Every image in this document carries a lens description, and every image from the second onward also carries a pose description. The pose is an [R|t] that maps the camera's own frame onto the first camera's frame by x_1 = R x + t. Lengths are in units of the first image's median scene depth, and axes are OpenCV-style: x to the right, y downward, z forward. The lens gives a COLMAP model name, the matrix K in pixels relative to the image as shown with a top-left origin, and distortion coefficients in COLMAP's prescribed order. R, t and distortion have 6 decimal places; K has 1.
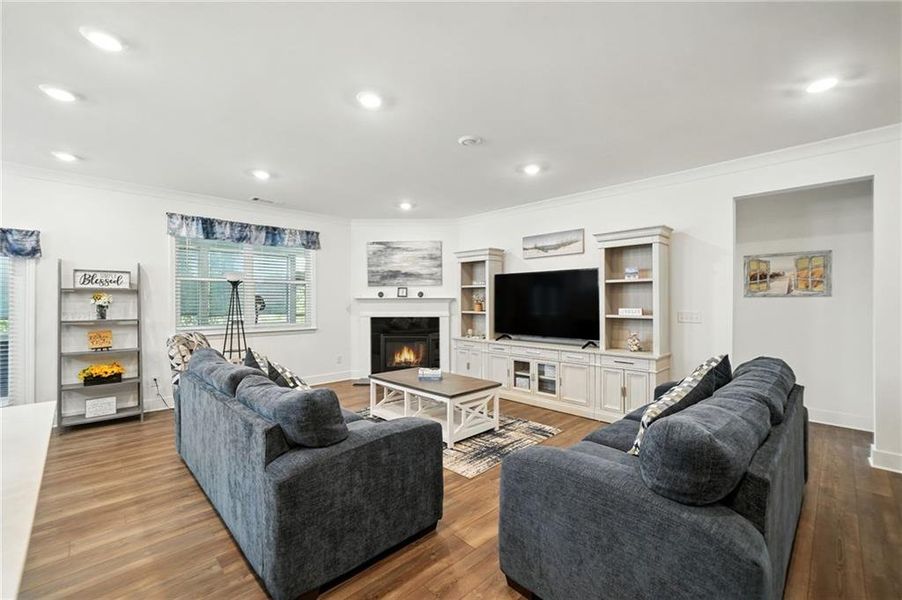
lens RADIAL K [[381.7, 0, 451.6], [0, 381.7, 302.3], [0, 0, 1]] dist [0.000988, 0.000103]
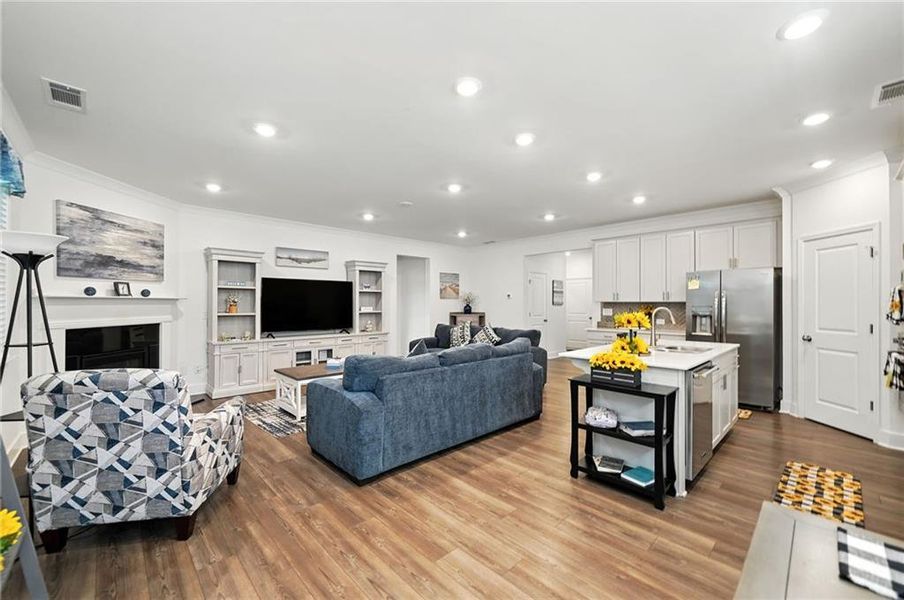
lens RADIAL K [[359.3, 0, 452.6], [0, 359.3, 301.9], [0, 0, 1]] dist [-0.000760, -0.000033]
pose [[0.009163, 0.005289, 0.999944, -0.760690], [0.002494, 0.999983, -0.005312, 0.001115], [-0.999955, 0.002542, 0.009150, 0.402468]]
